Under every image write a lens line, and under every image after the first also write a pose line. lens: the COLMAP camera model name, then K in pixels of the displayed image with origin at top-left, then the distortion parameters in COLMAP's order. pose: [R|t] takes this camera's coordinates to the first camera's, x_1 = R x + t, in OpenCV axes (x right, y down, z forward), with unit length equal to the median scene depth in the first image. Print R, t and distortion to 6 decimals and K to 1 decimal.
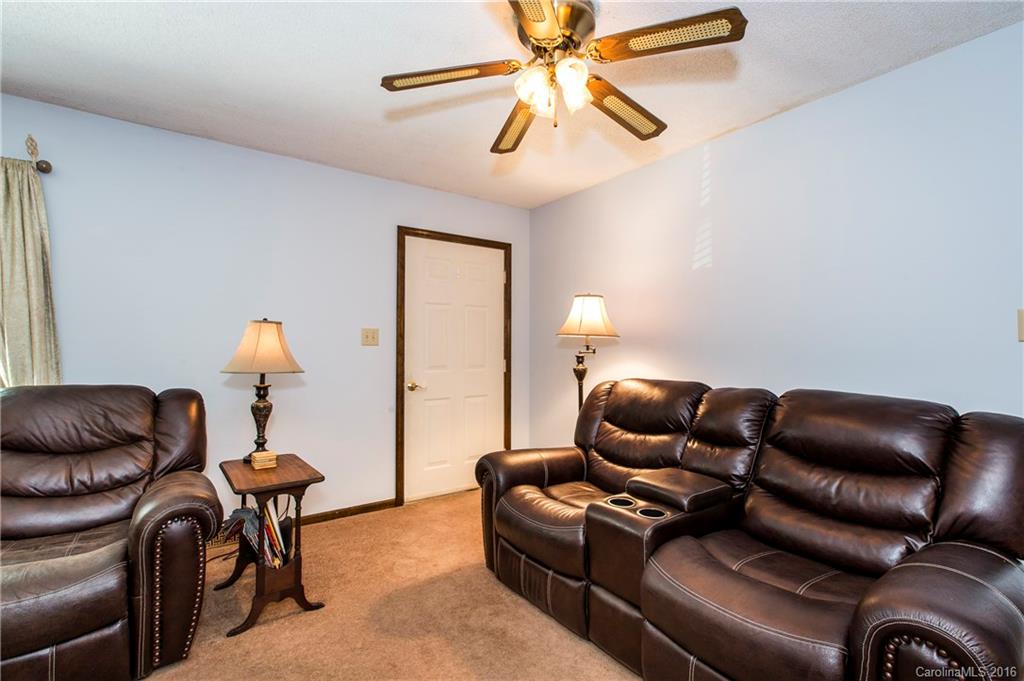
lens RADIAL K [[456.3, 0, 520.5], [0, 456.3, 339.4], [0, 0, 1]] dist [-0.002359, -0.000080]
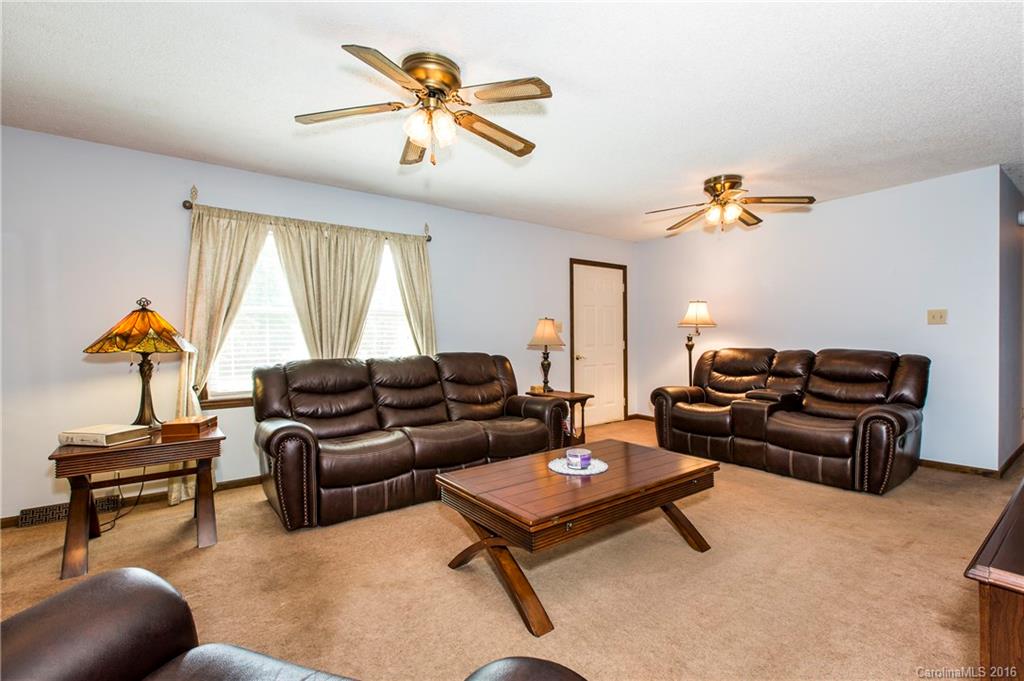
lens RADIAL K [[451.3, 0, 509.7], [0, 451.3, 343.9], [0, 0, 1]] dist [-0.005317, -0.000299]
pose [[0.999897, -0.011618, 0.008410, -0.726719], [0.011342, 0.999421, 0.032088, 0.002481], [-0.008778, -0.031990, 0.999450, -0.886538]]
